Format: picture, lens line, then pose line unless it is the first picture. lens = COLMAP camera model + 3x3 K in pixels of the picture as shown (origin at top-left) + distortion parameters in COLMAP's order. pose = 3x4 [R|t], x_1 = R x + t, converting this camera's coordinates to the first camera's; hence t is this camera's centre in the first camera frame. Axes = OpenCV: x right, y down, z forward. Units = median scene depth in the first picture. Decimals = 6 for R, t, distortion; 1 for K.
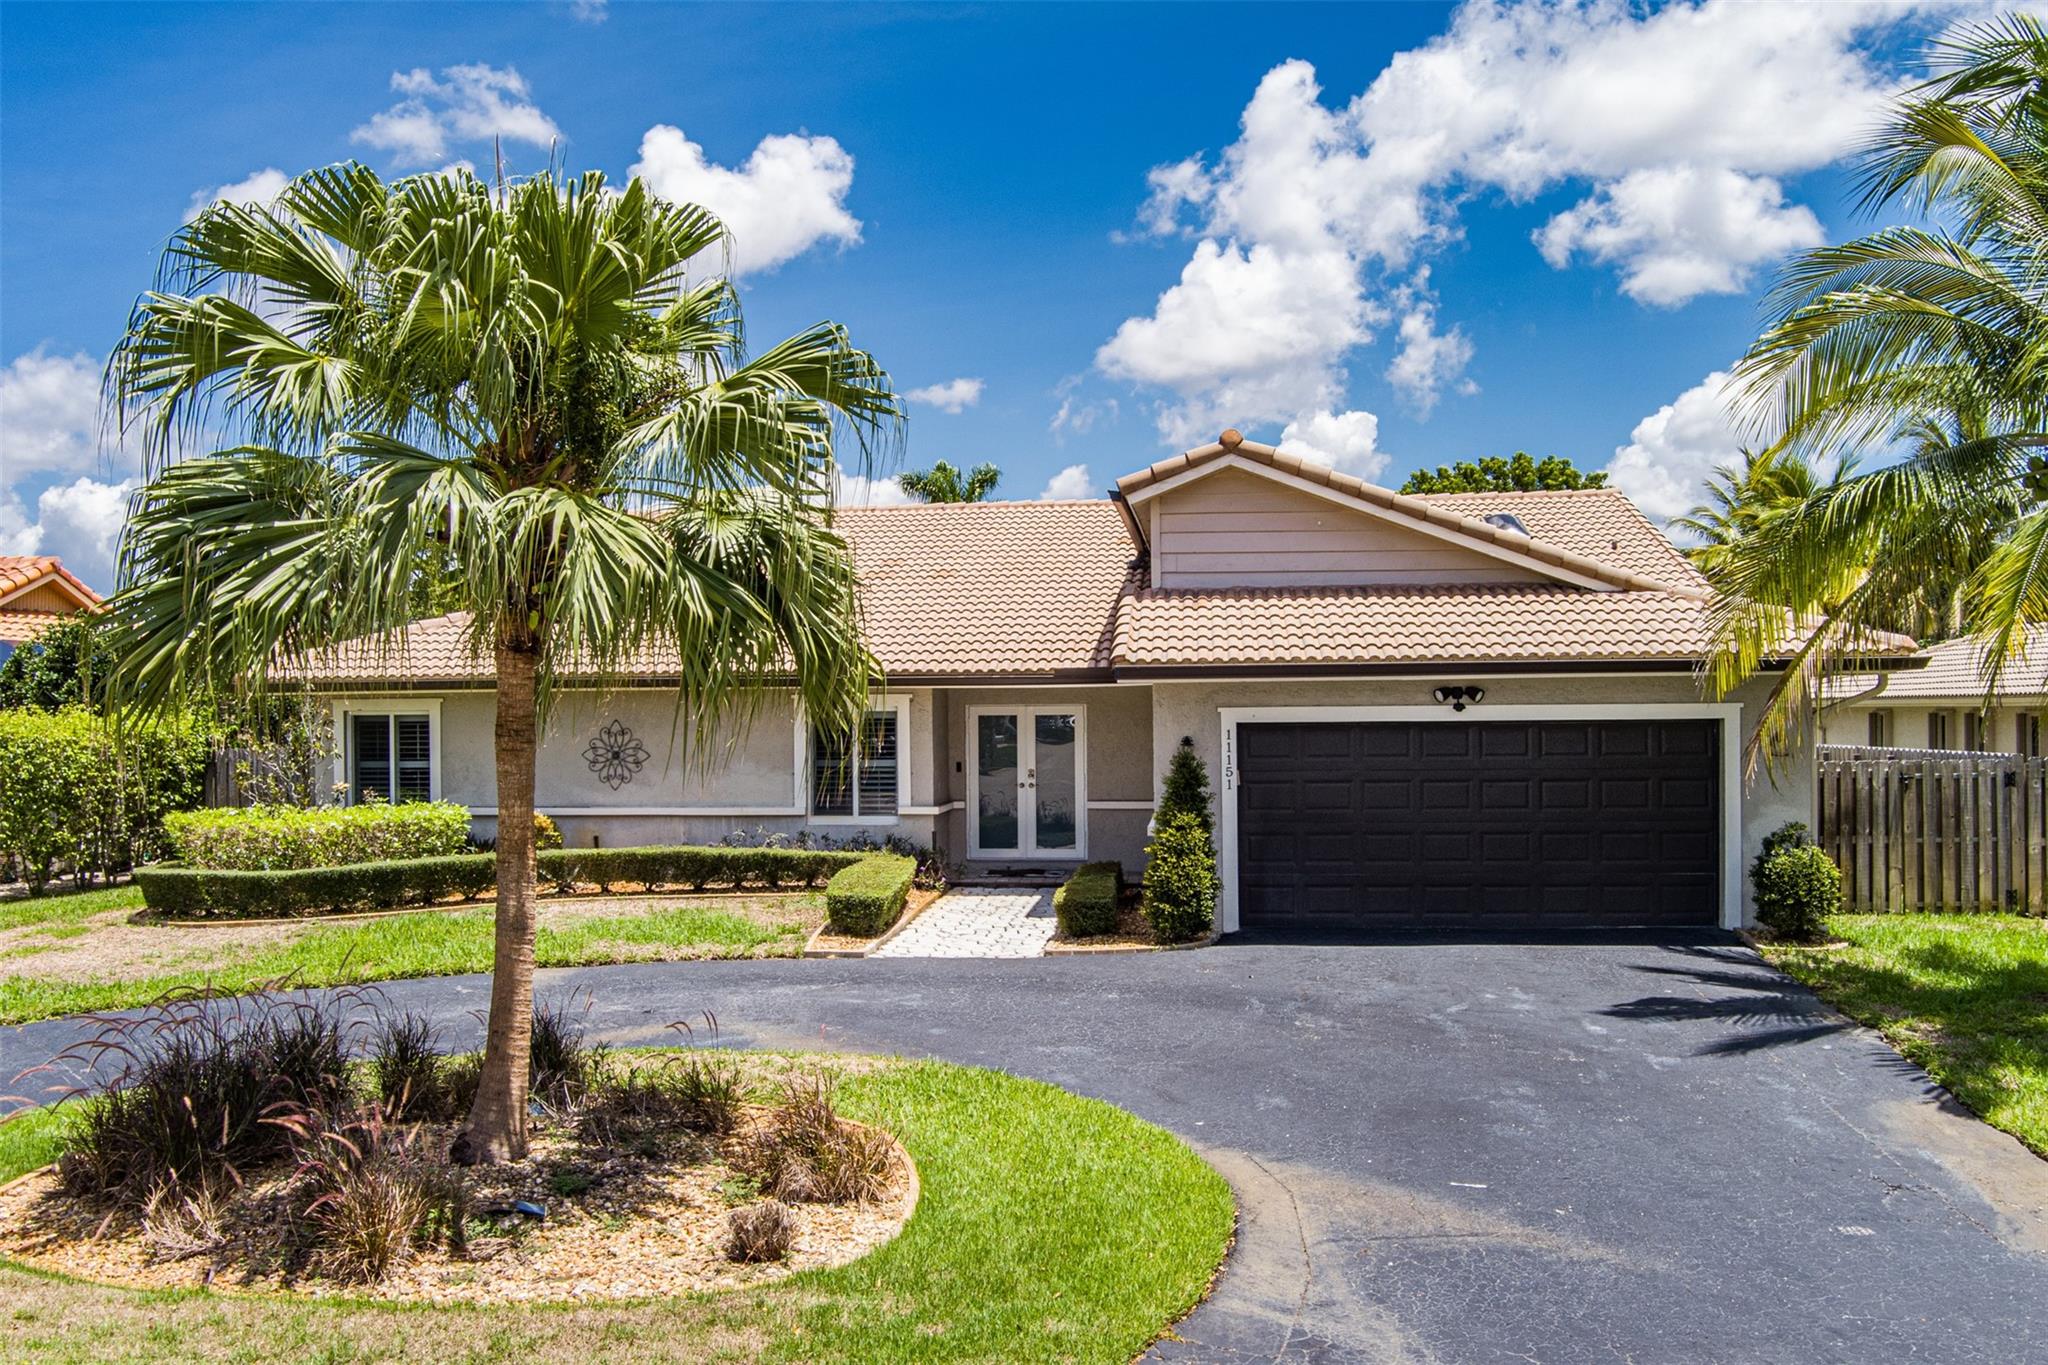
lens RADIAL K [[1724.8, 0, 1013.7], [0, 1724.8, 720.4], [0, 0, 1]] dist [-0.068185, 0.008534]
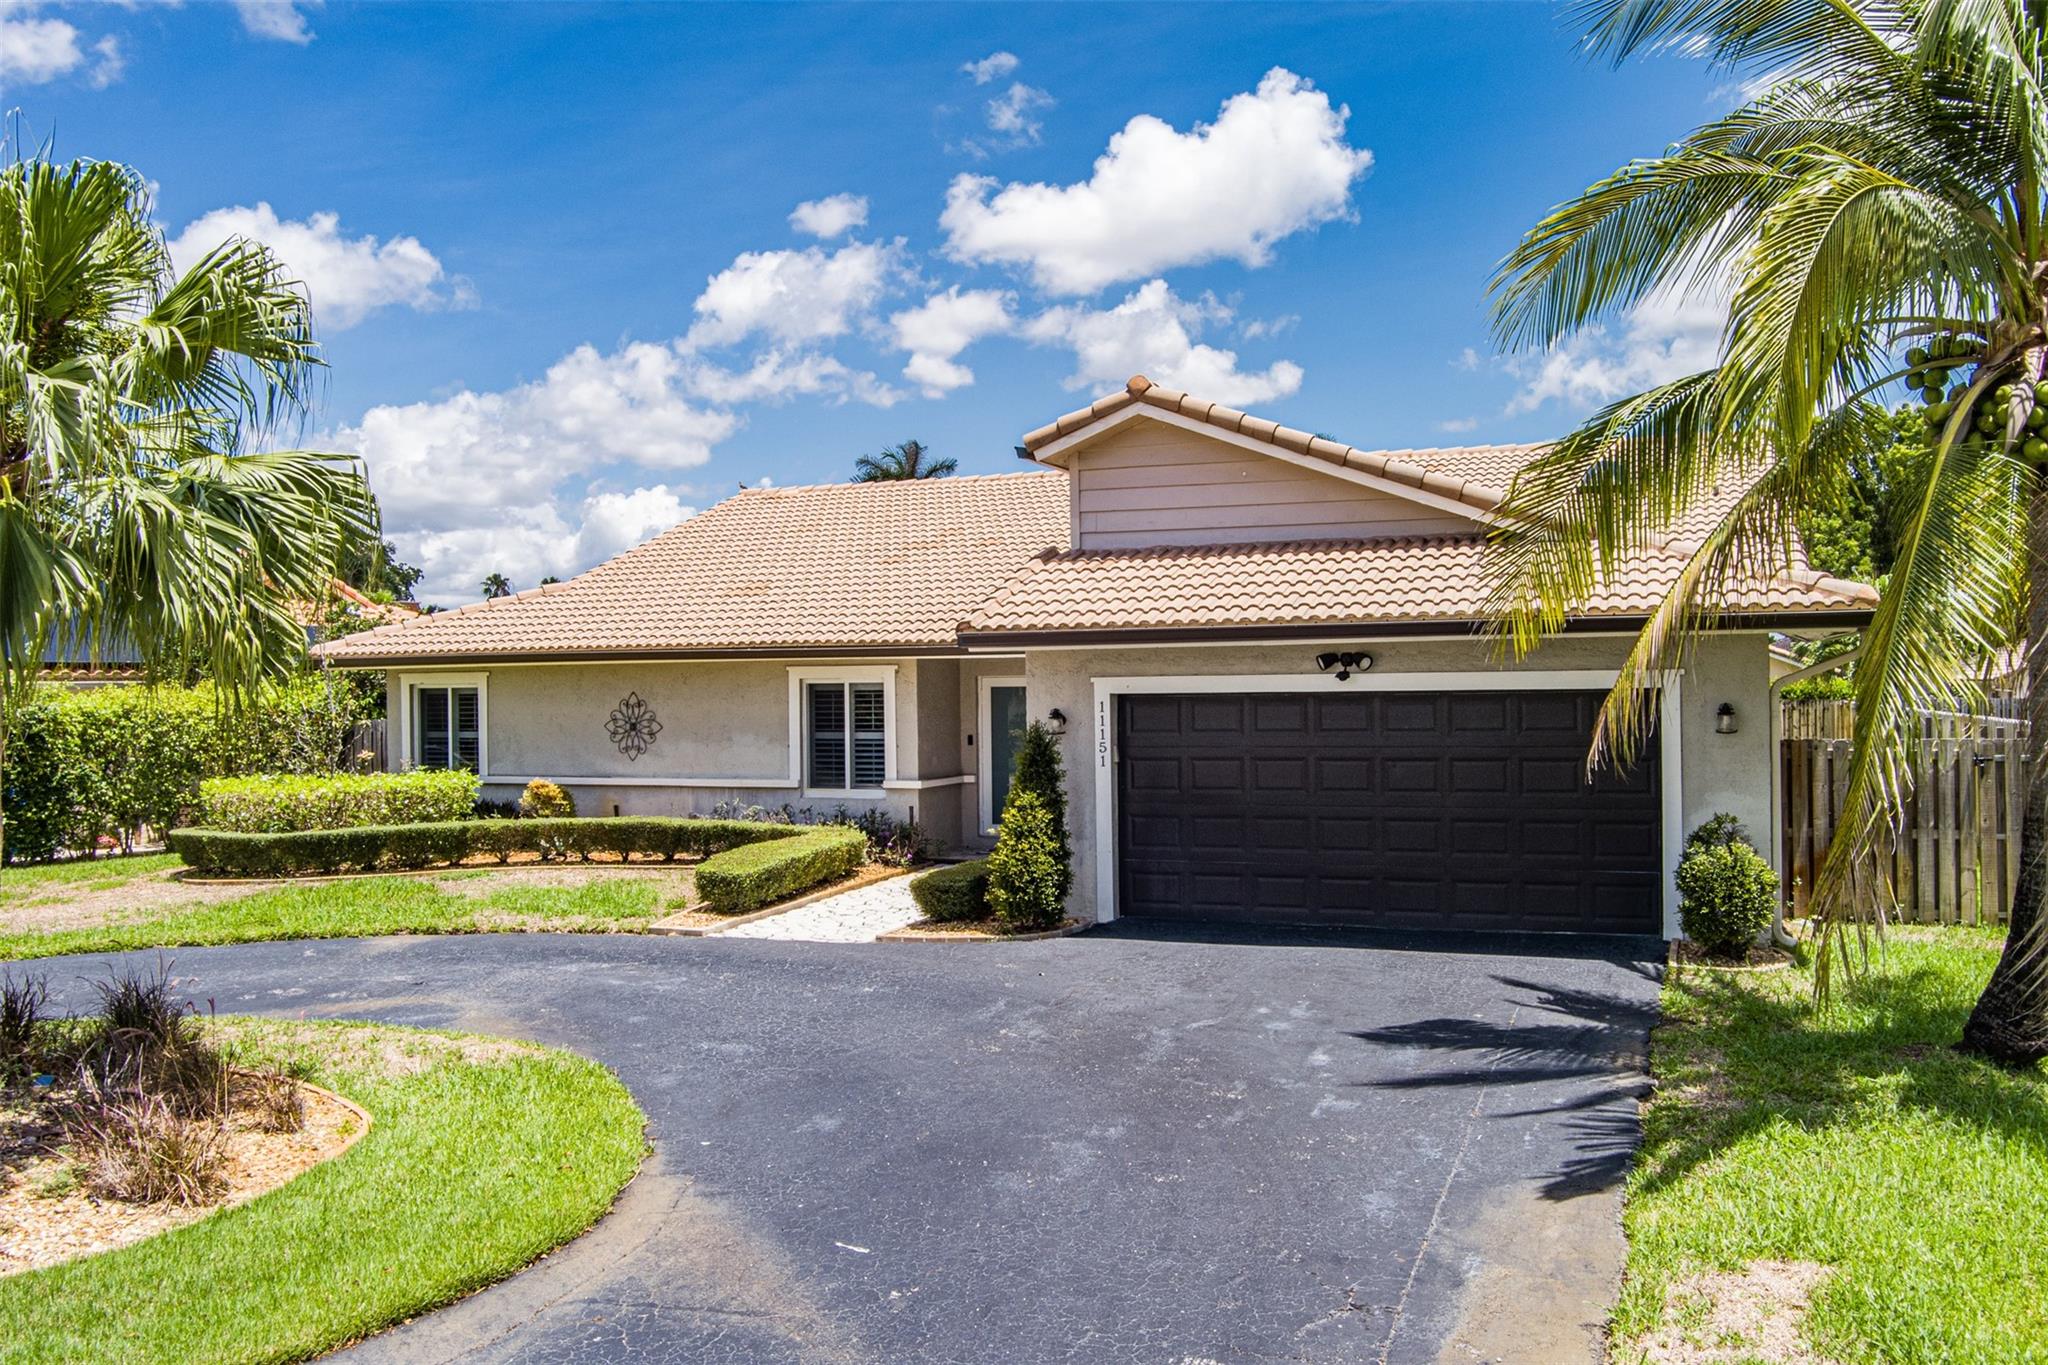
lens RADIAL K [[1657.3, 0, 1024.0], [0, 1657.3, 682.5], [0, 0, 1]] dist [-0.059598, -0.000130]
pose [[0.967122, -0.003319, -0.254290, 0.313814], [0.001745, 0.999978, -0.006415, 0.000849], [0.254306, 0.005760, 0.967107, 0.138396]]
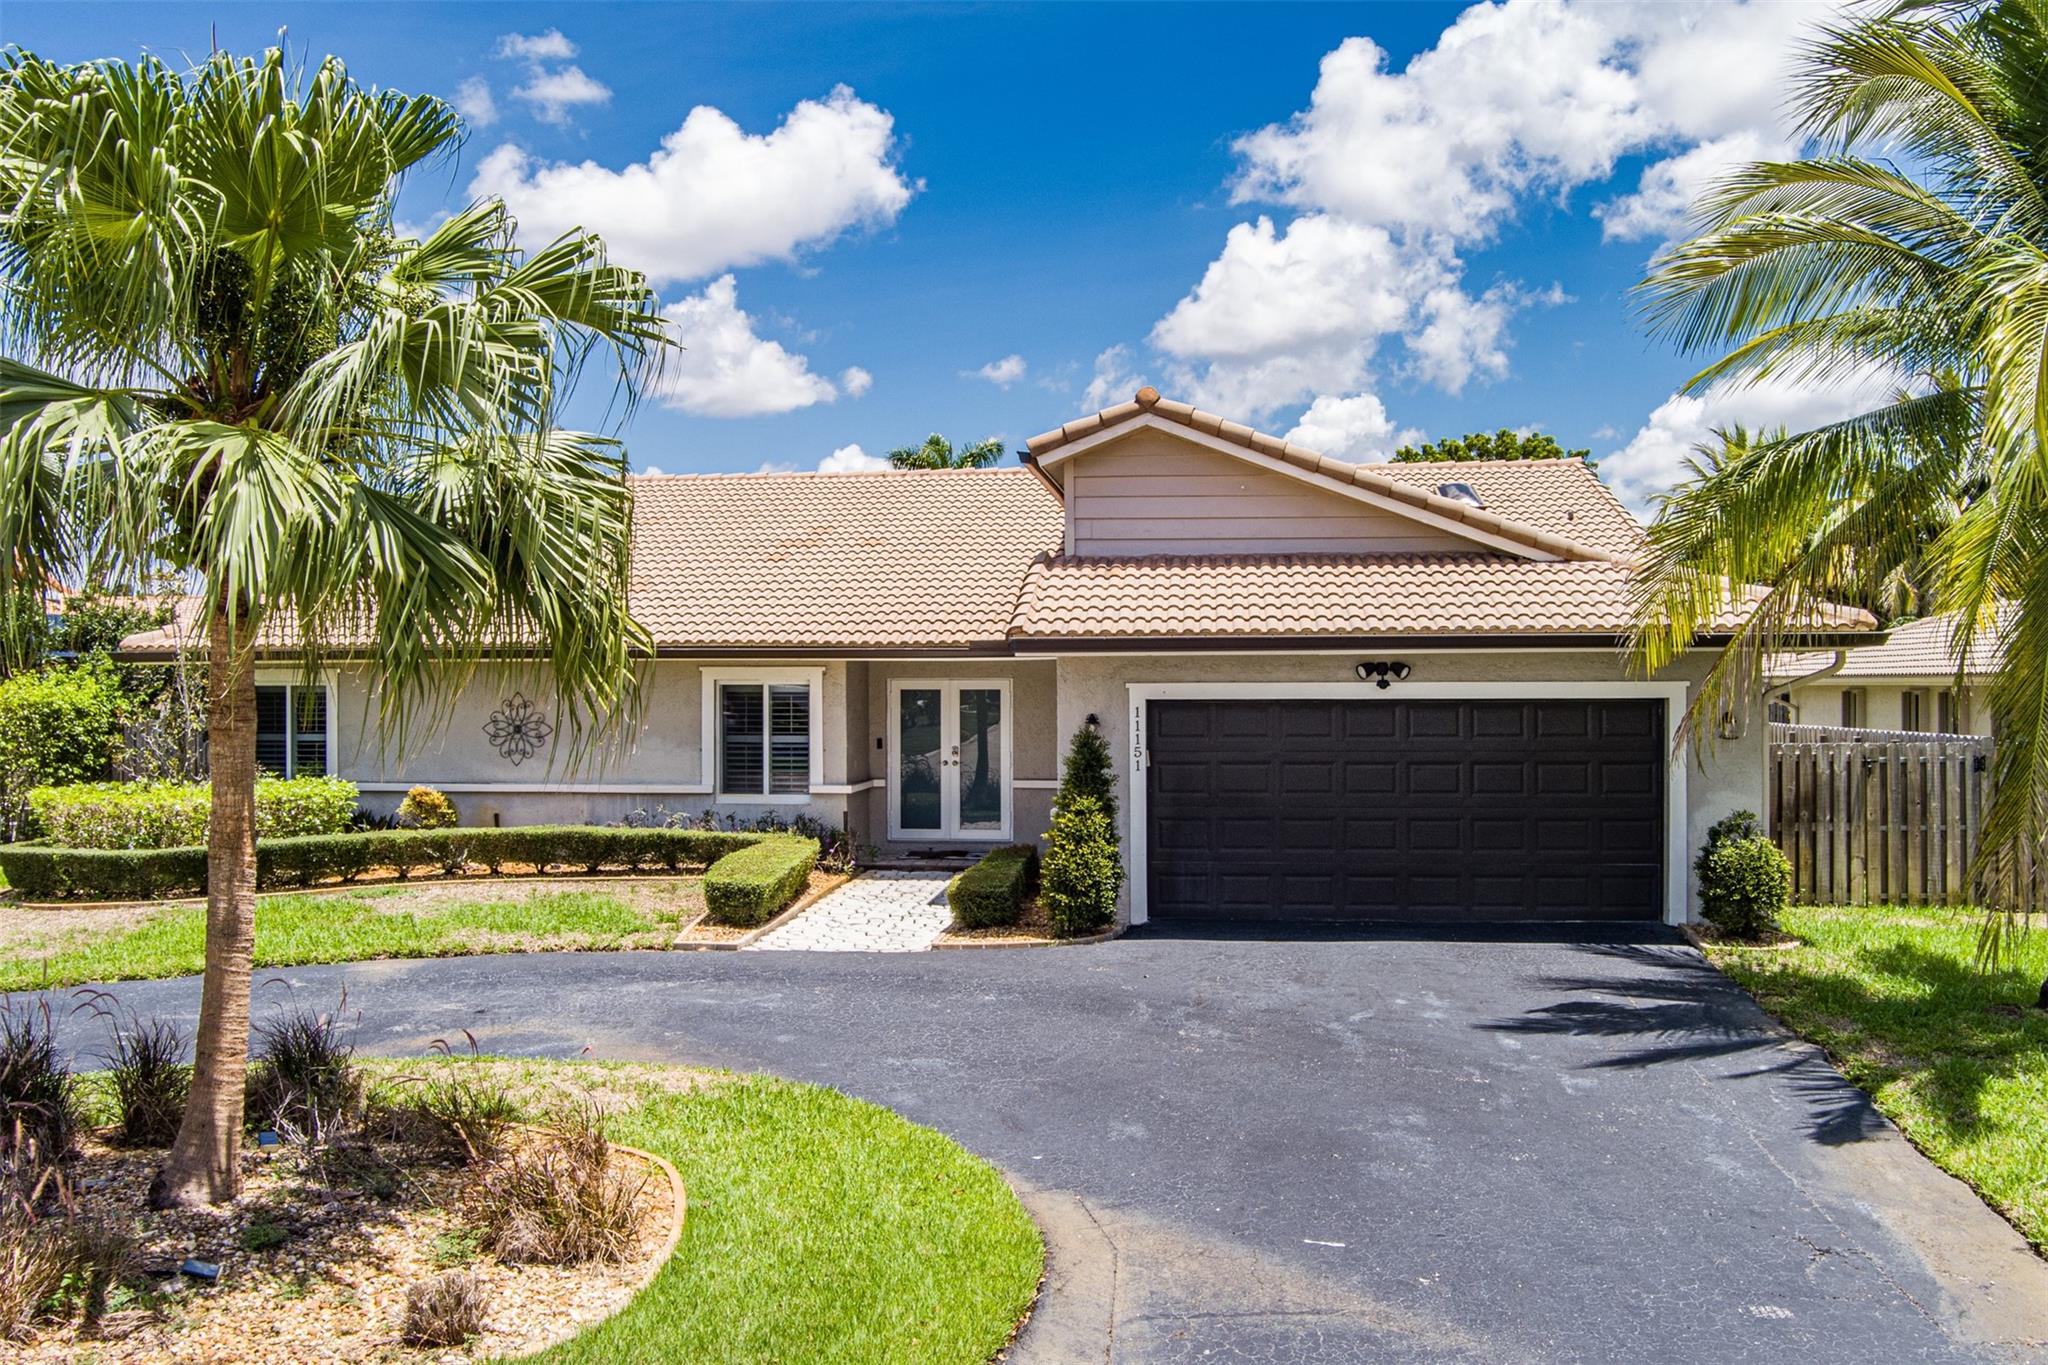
lens RADIAL K [[1679.4, 0, 1024.0], [0, 1679.4, 682.5], [0, 0, 1]] dist [-0.066271, 0.007424]
pose [[0.999984, 0.005545, -0.000582, 0.064898], [-0.005548, 0.999966, -0.006142, -0.001998], [0.000548, 0.006145, 0.999981, 0.092500]]
